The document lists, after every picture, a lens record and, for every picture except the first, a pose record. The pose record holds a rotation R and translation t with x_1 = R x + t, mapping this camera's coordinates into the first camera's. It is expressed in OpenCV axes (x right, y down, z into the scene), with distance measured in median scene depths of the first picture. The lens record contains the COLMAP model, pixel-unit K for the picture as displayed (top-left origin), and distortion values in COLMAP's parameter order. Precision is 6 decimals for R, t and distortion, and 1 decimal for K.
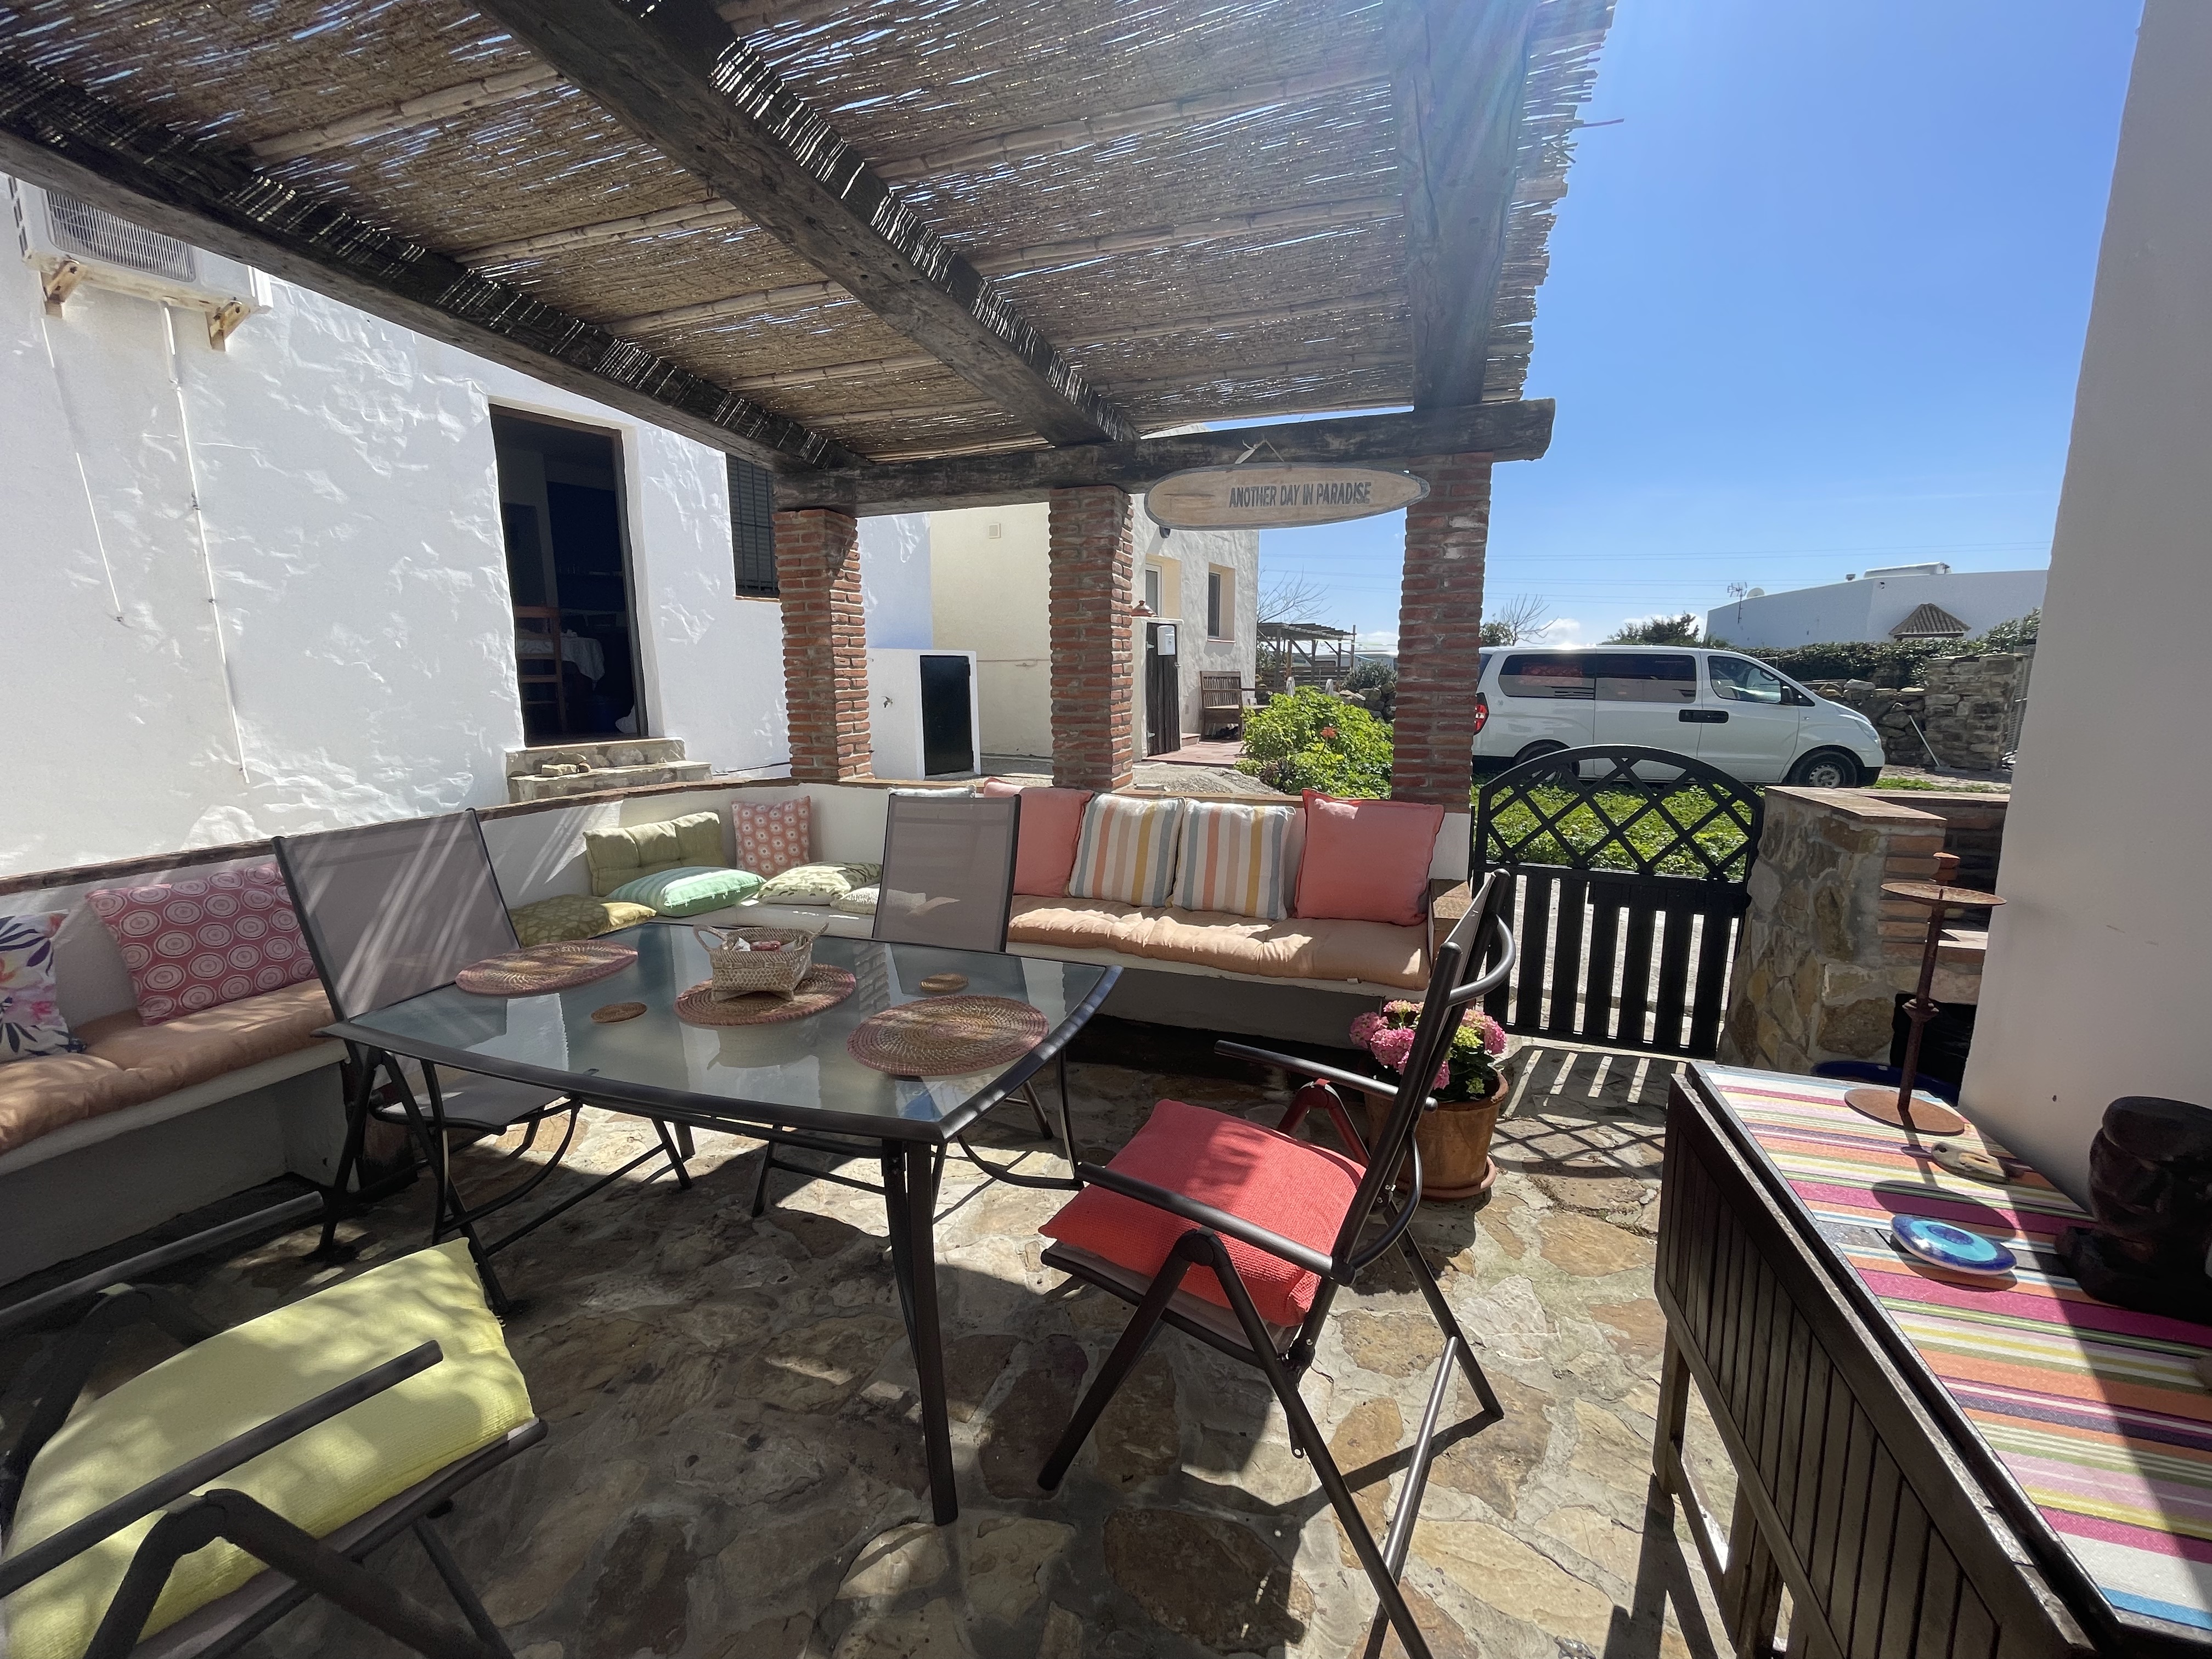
lens RADIAL K [[899.8, 0, 1100.2], [0, 899.8, 799.5], [0, 0, 1]] dist [0.001280, 0.000038]
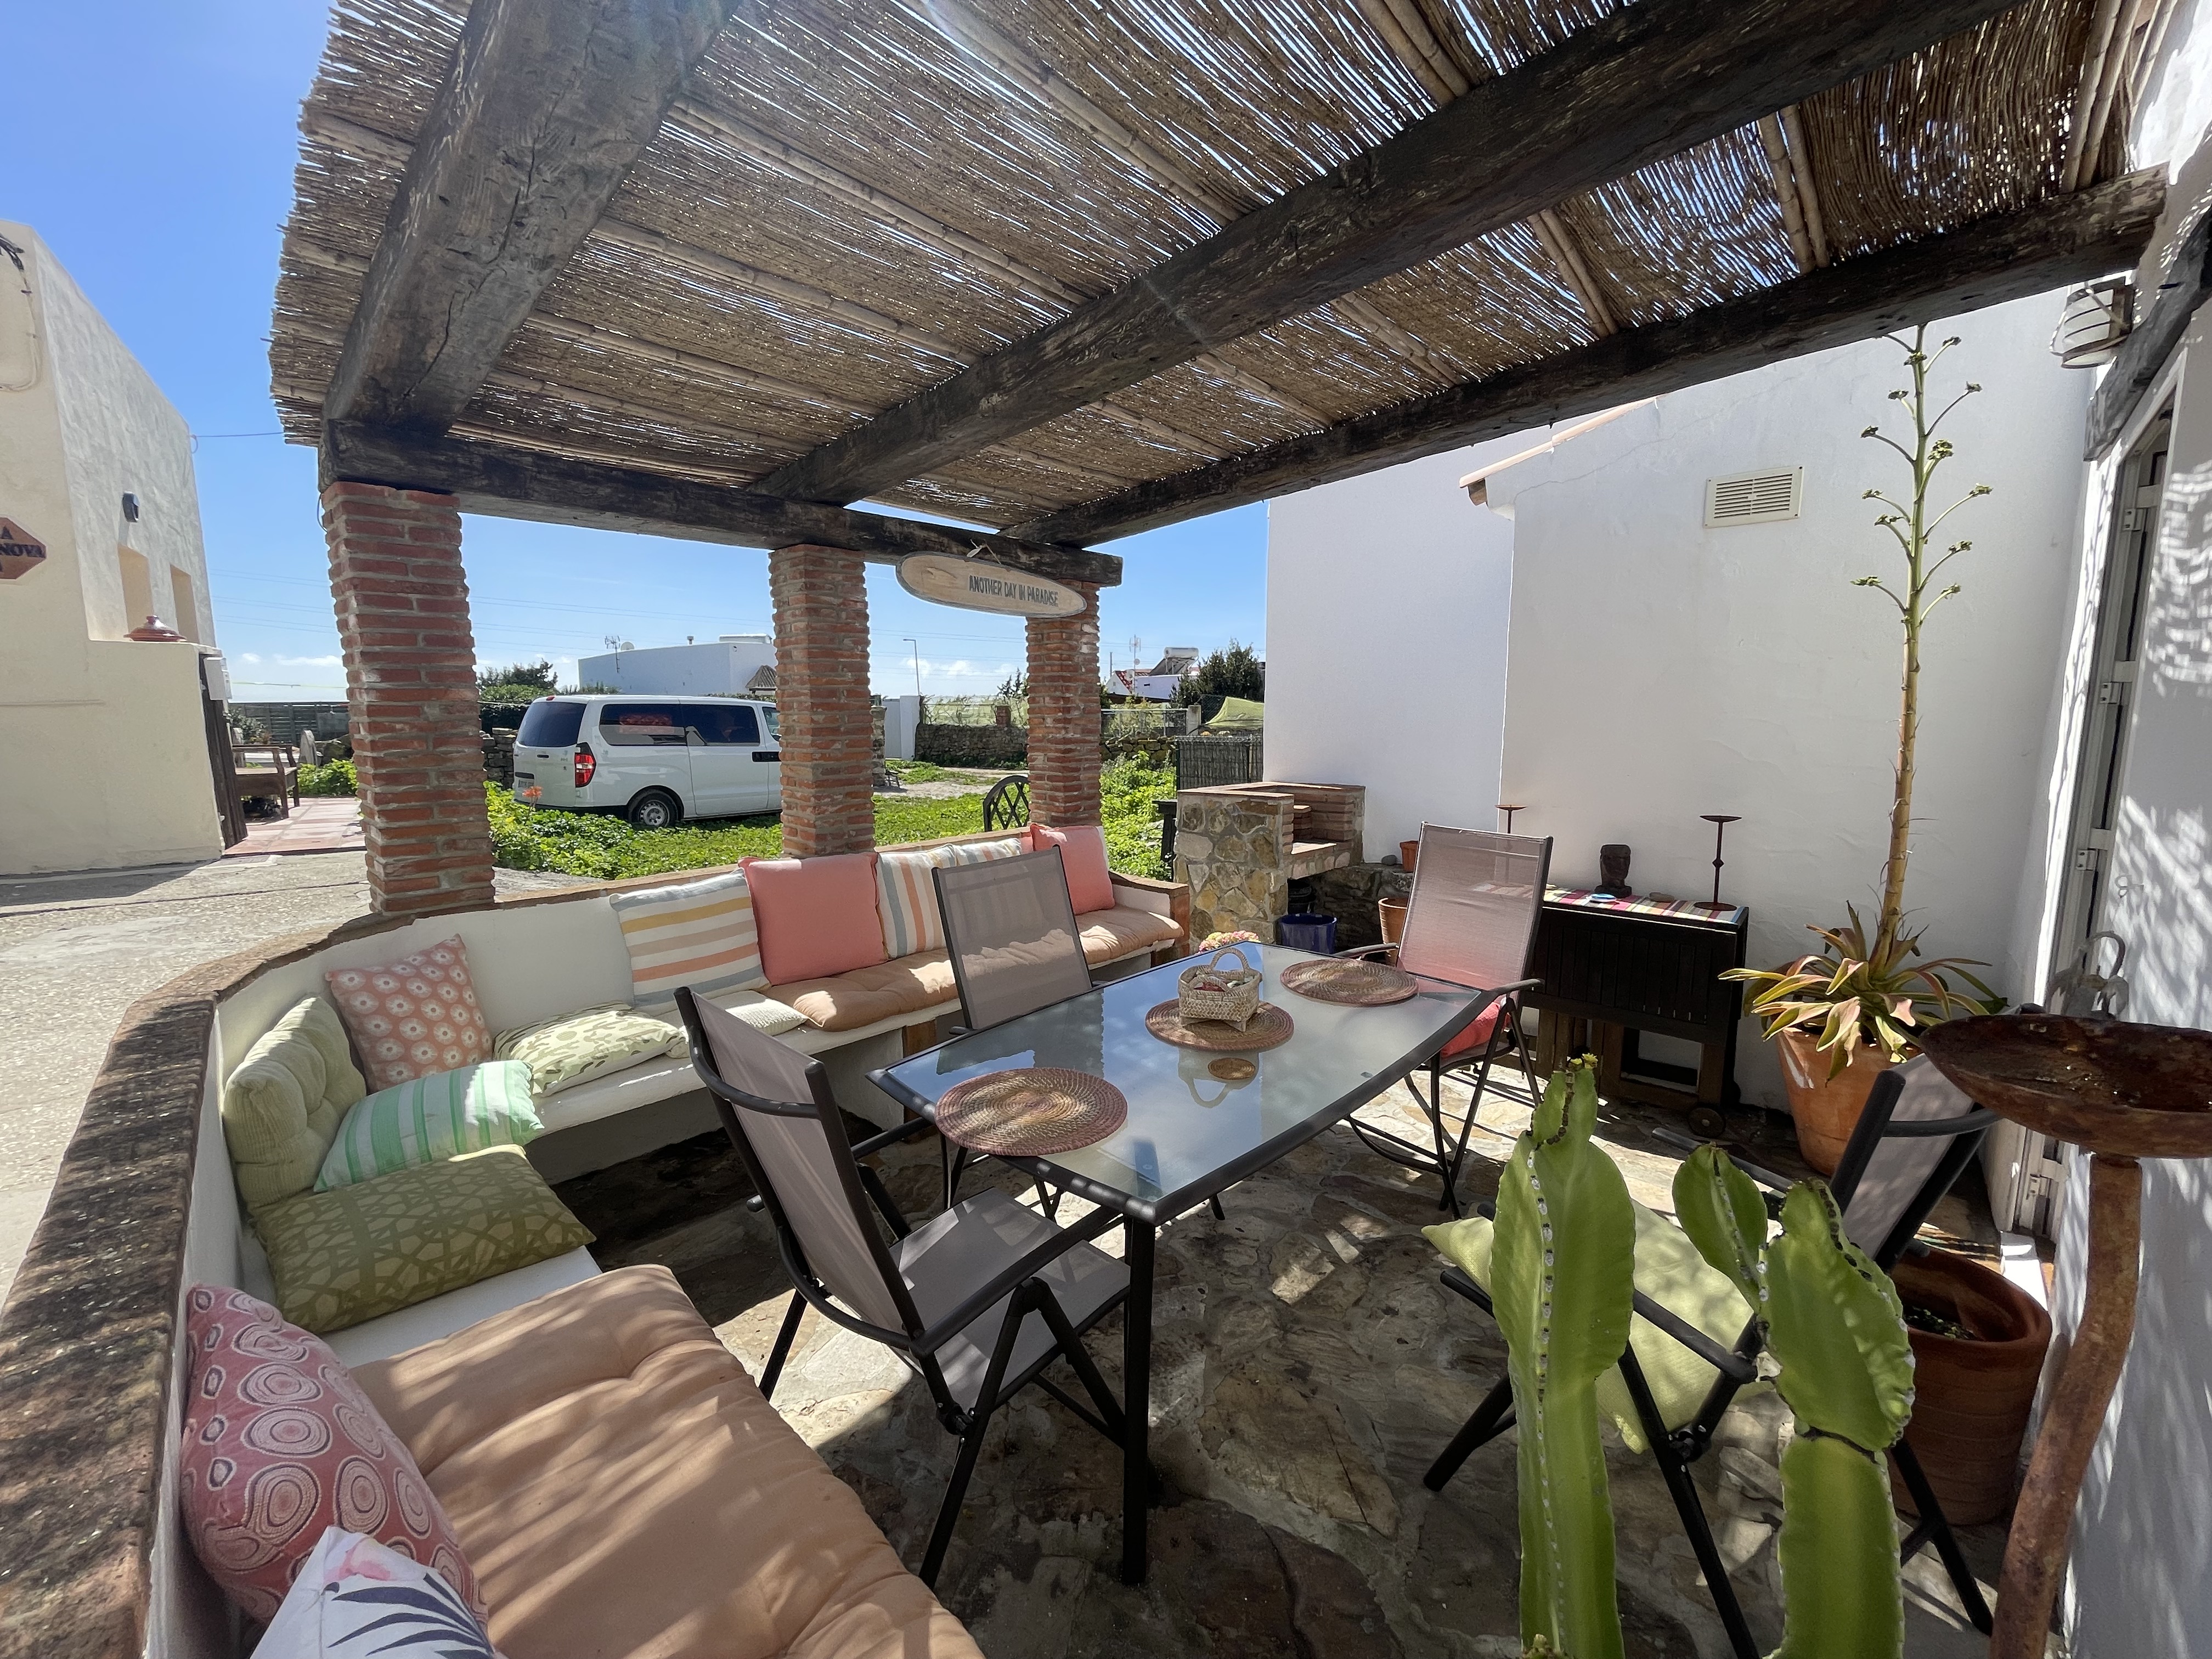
lens RADIAL K [[888.1, 0, 1106.0], [0, 888.1, 829.5], [0, 0, 1]] dist [-0.000552, 0.000351]
pose [[0.396773, -0.118023, 0.910297, -0.869579], [0.130543, 0.988875, 0.071310, -0.075427], [-0.908586, 0.090539, 0.407766, 0.376101]]
